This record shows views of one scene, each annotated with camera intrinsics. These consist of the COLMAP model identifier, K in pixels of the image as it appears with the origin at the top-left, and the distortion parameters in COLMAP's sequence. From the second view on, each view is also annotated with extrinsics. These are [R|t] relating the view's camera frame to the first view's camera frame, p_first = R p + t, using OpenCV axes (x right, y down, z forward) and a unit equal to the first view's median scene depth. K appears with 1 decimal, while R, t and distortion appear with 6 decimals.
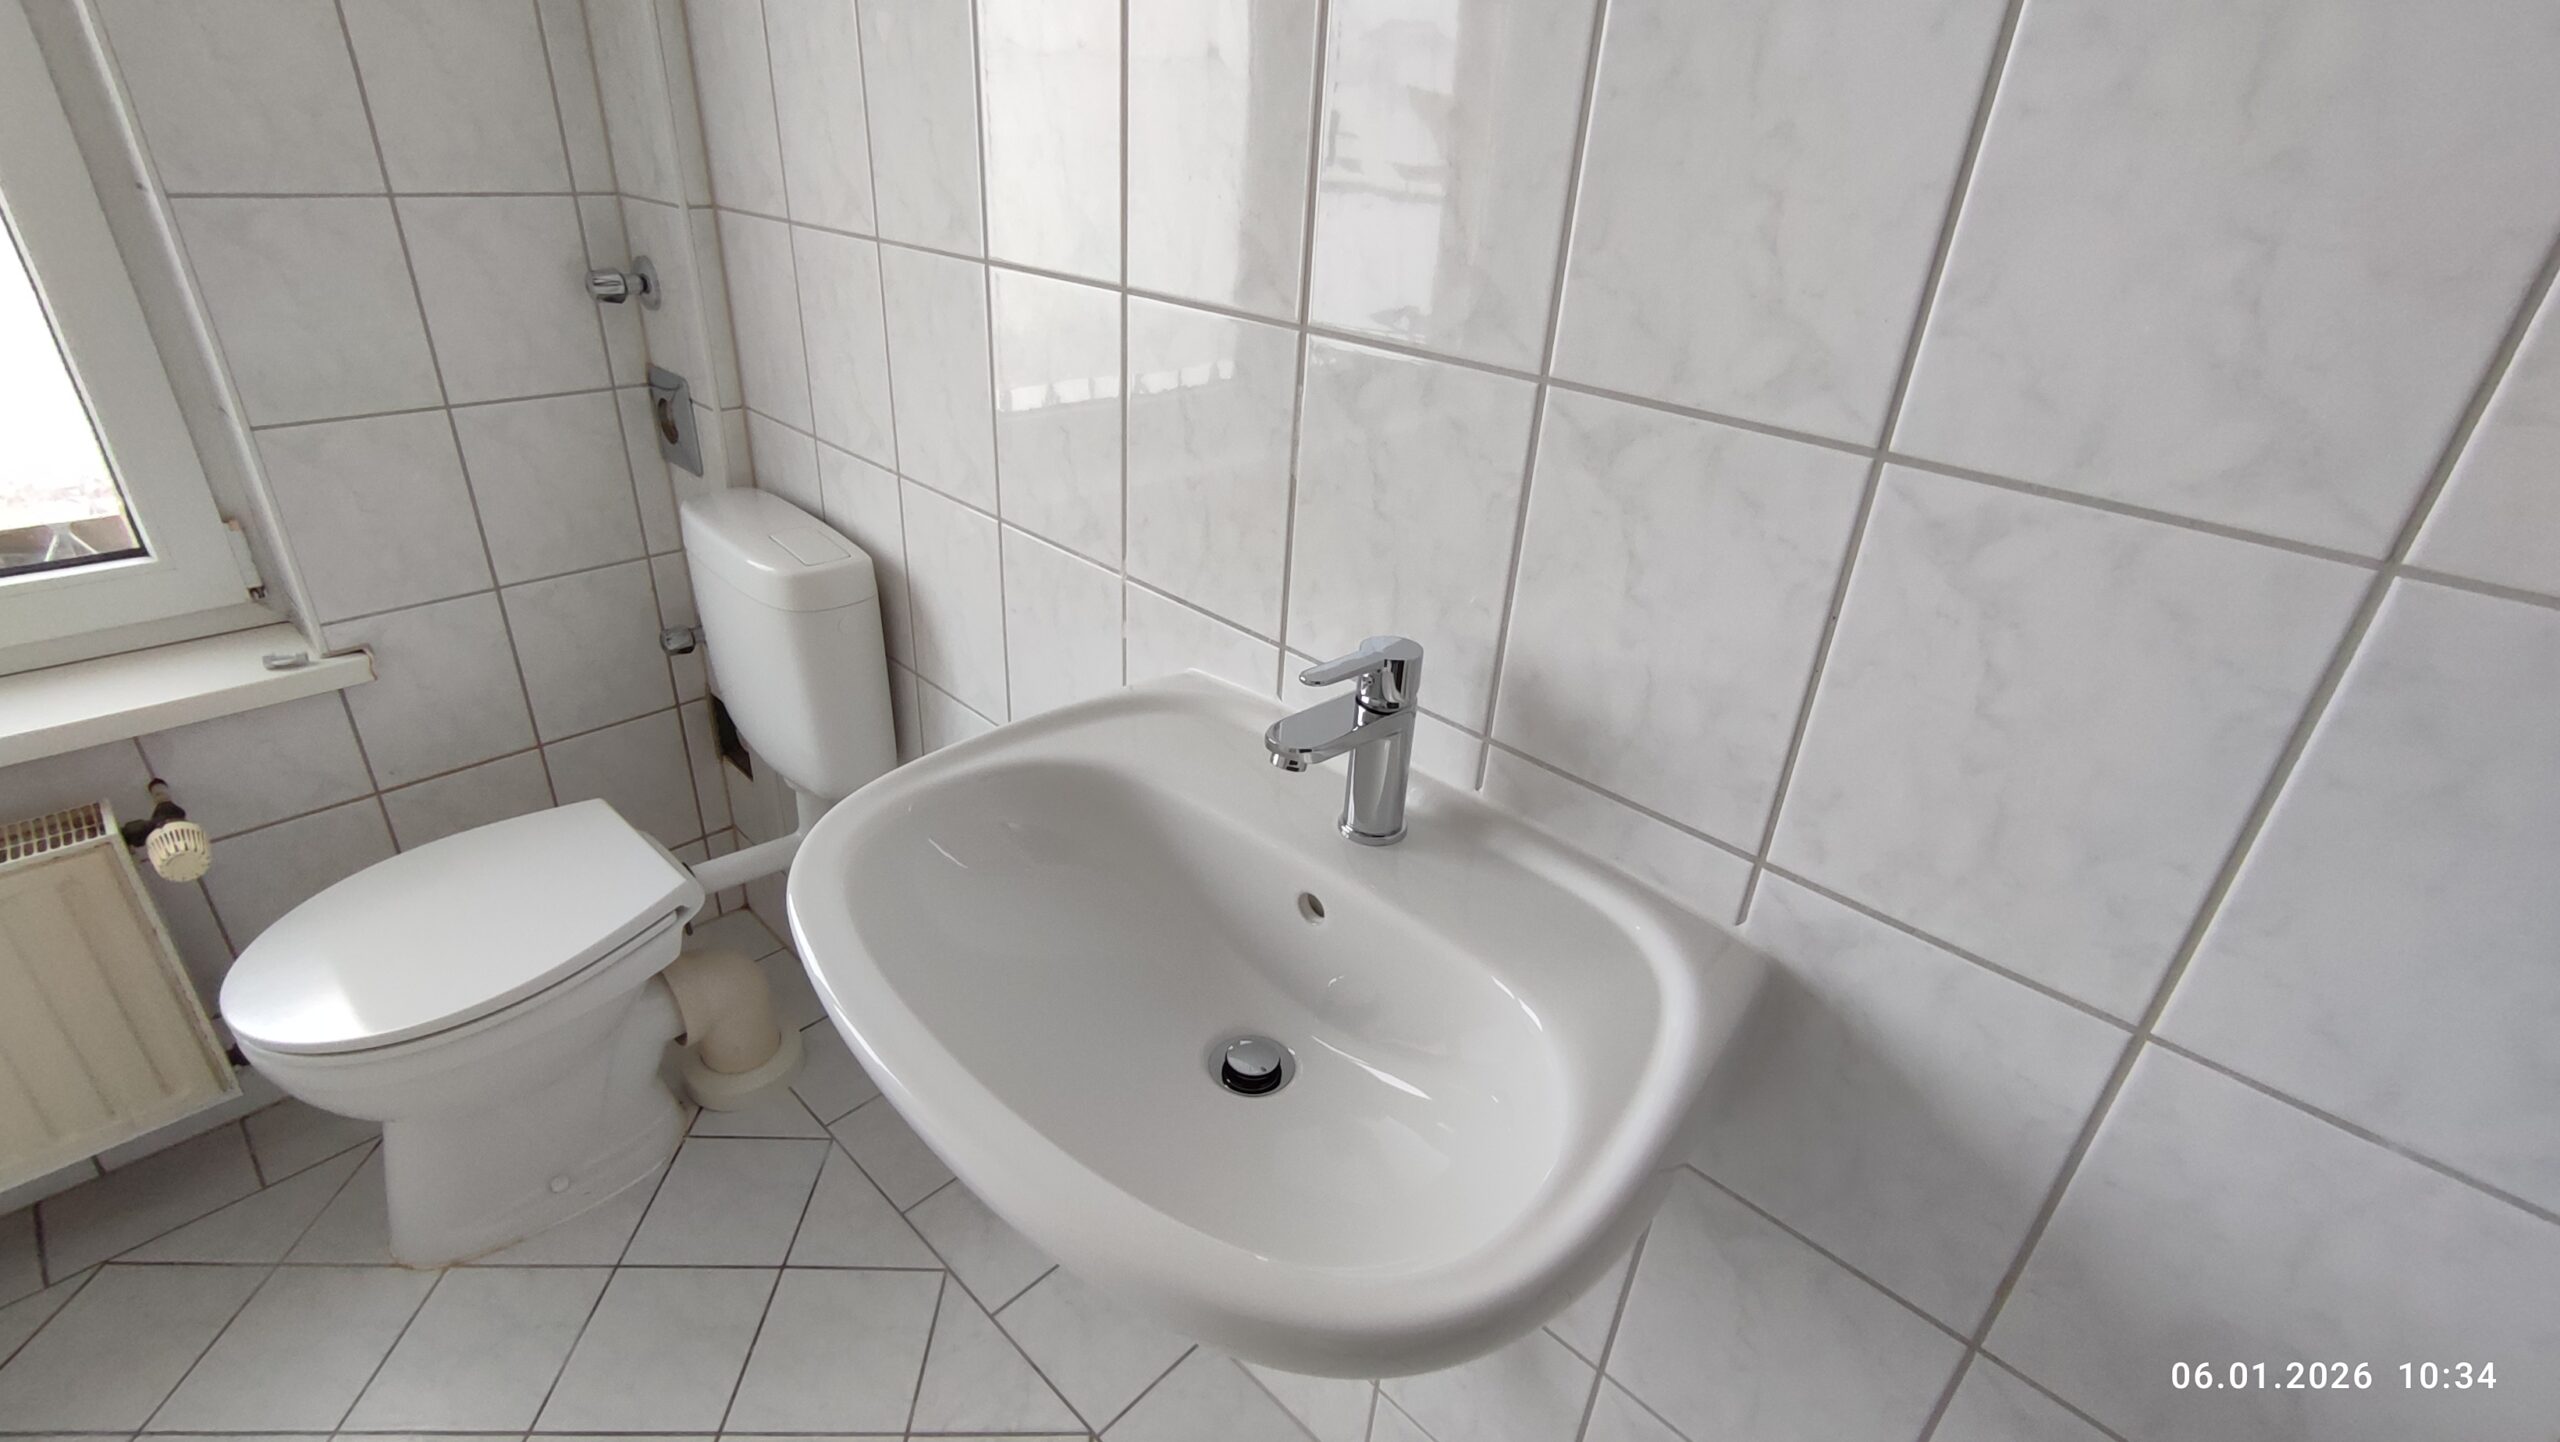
lens RADIAL K [[1171.7, 0, 1275.6], [0, 1171.7, 693.0], [0, 0, 1]] dist [-0.001769, 0.007345]
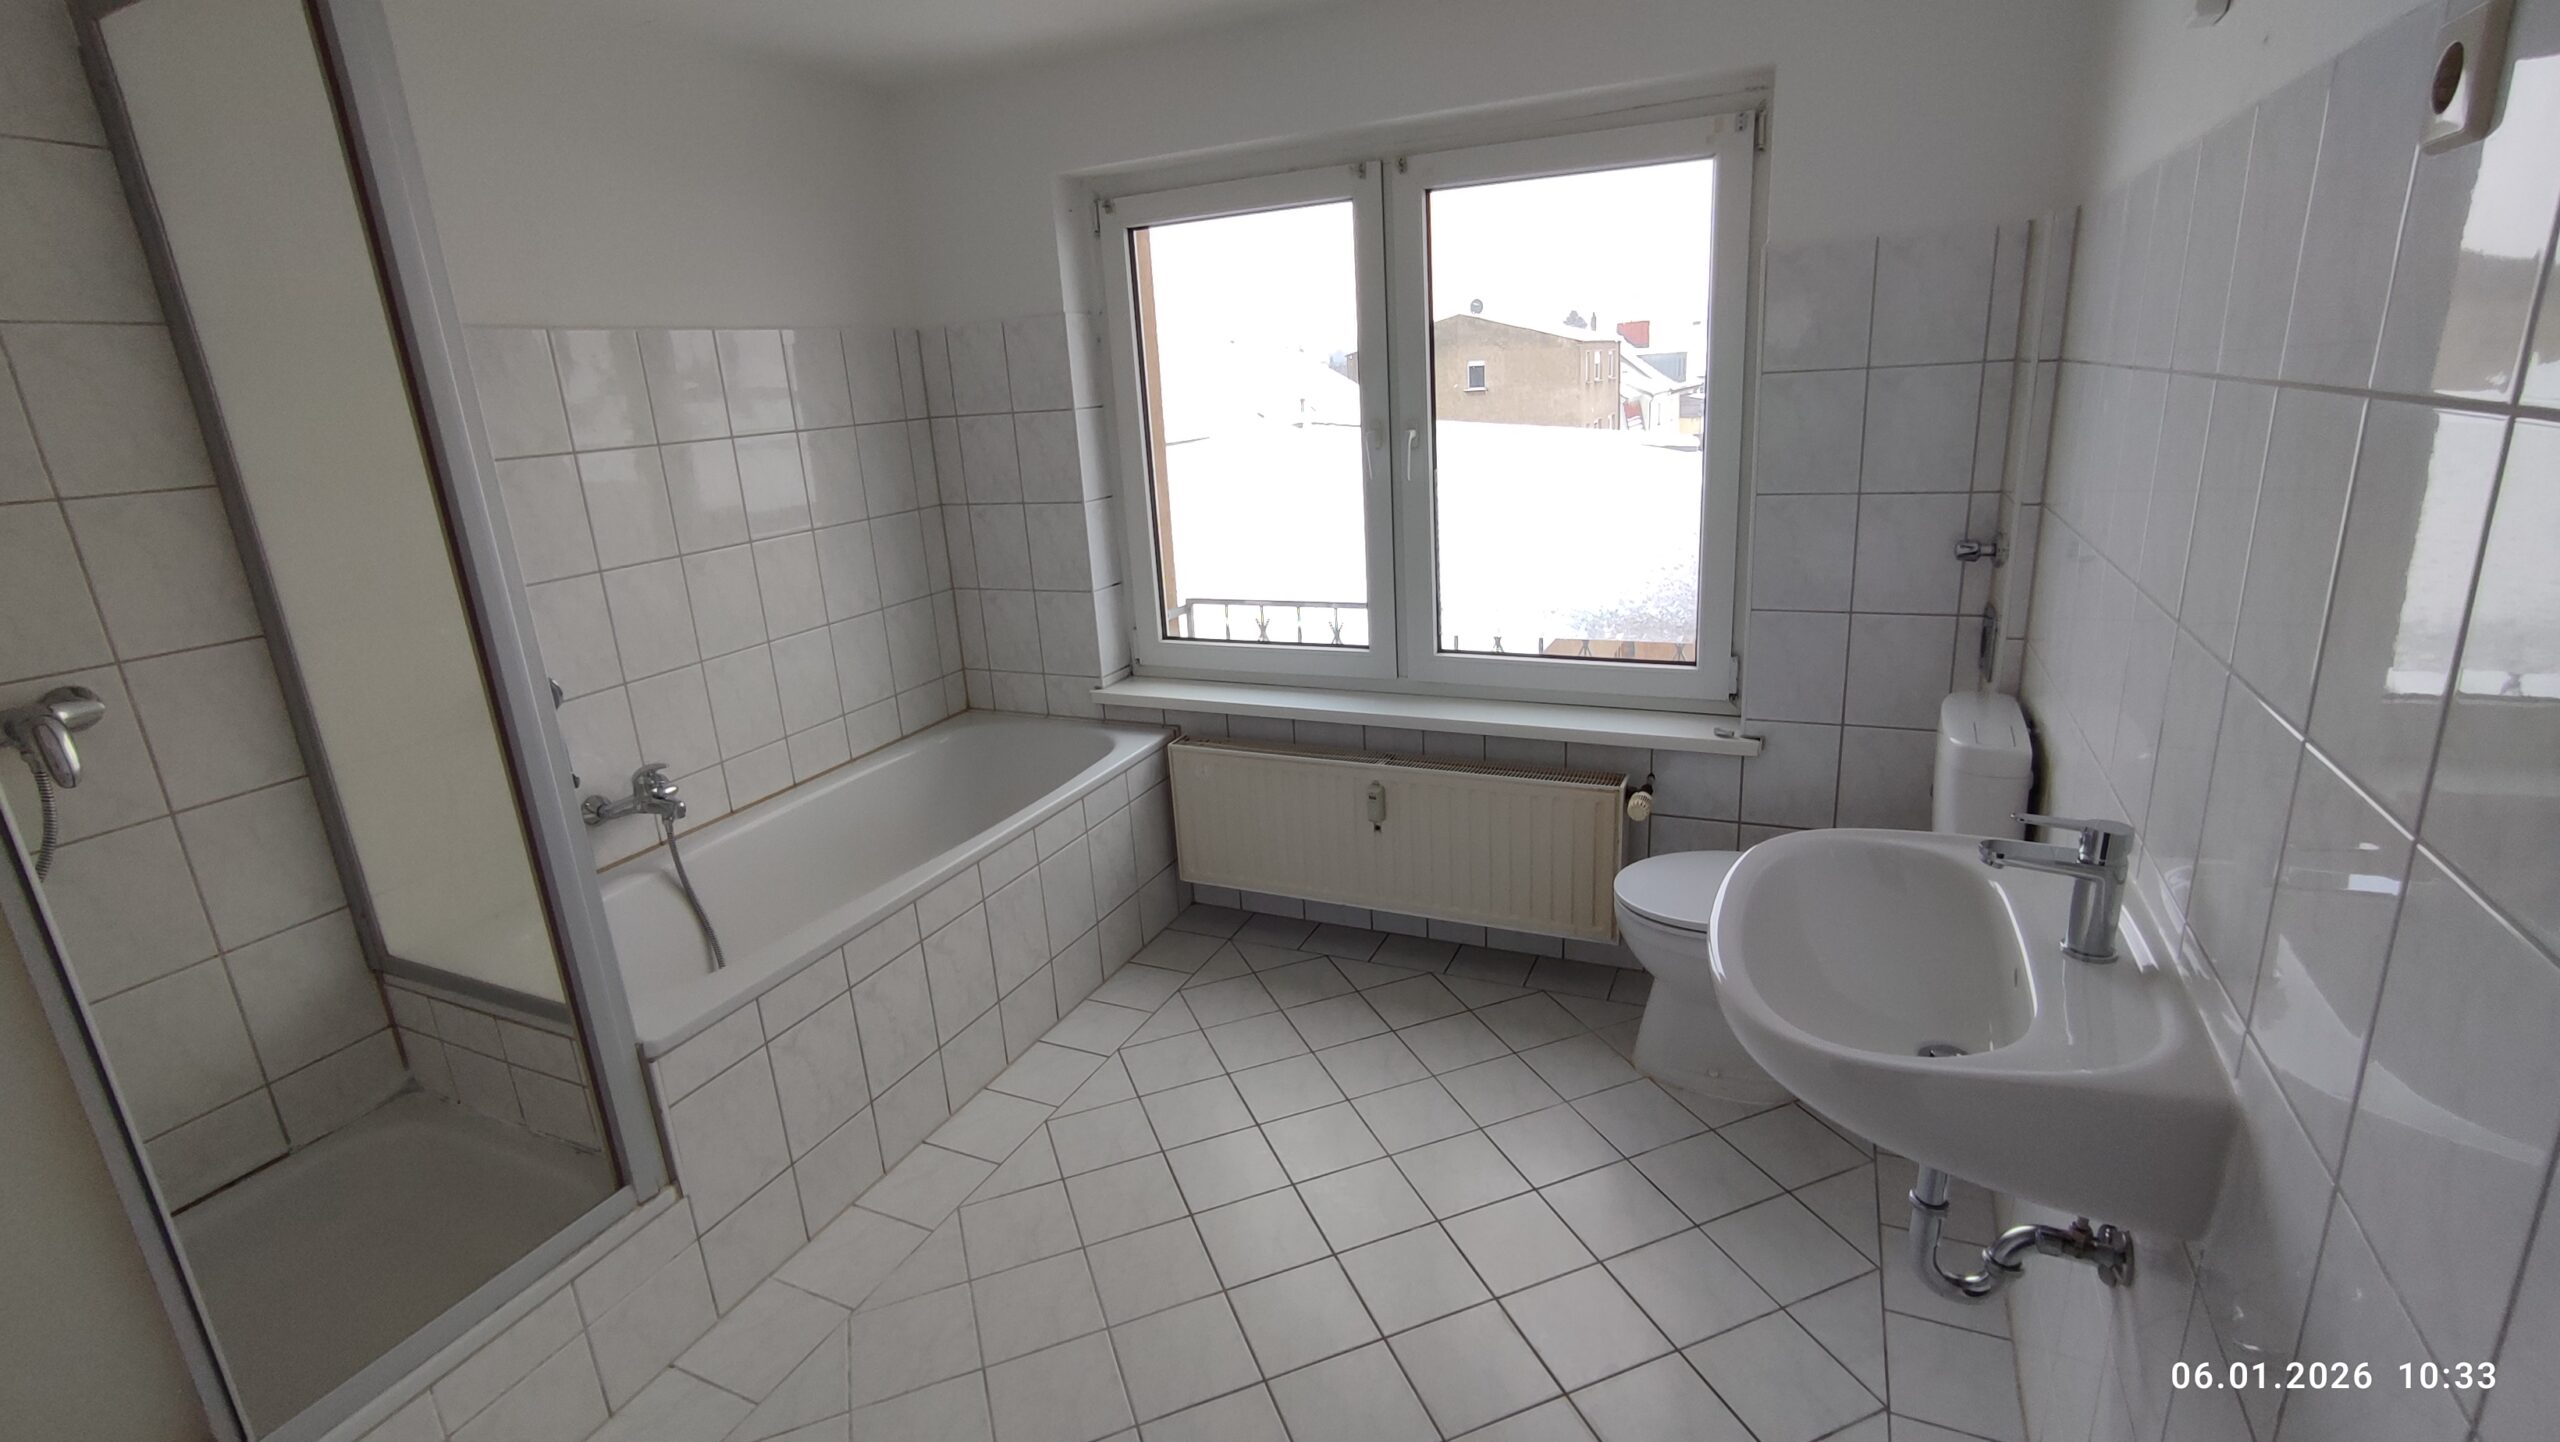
lens RADIAL K [[1171.7, 0, 1275.6], [0, 1171.7, 693.0], [0, 0, 1]] dist [-0.001769, 0.007345]
pose [[0.323077, 0.187989, -0.927514, 0.583826], [-0.361918, 0.930116, 0.062451, 0.051704], [0.874435, 0.315507, 0.368535, -0.278038]]
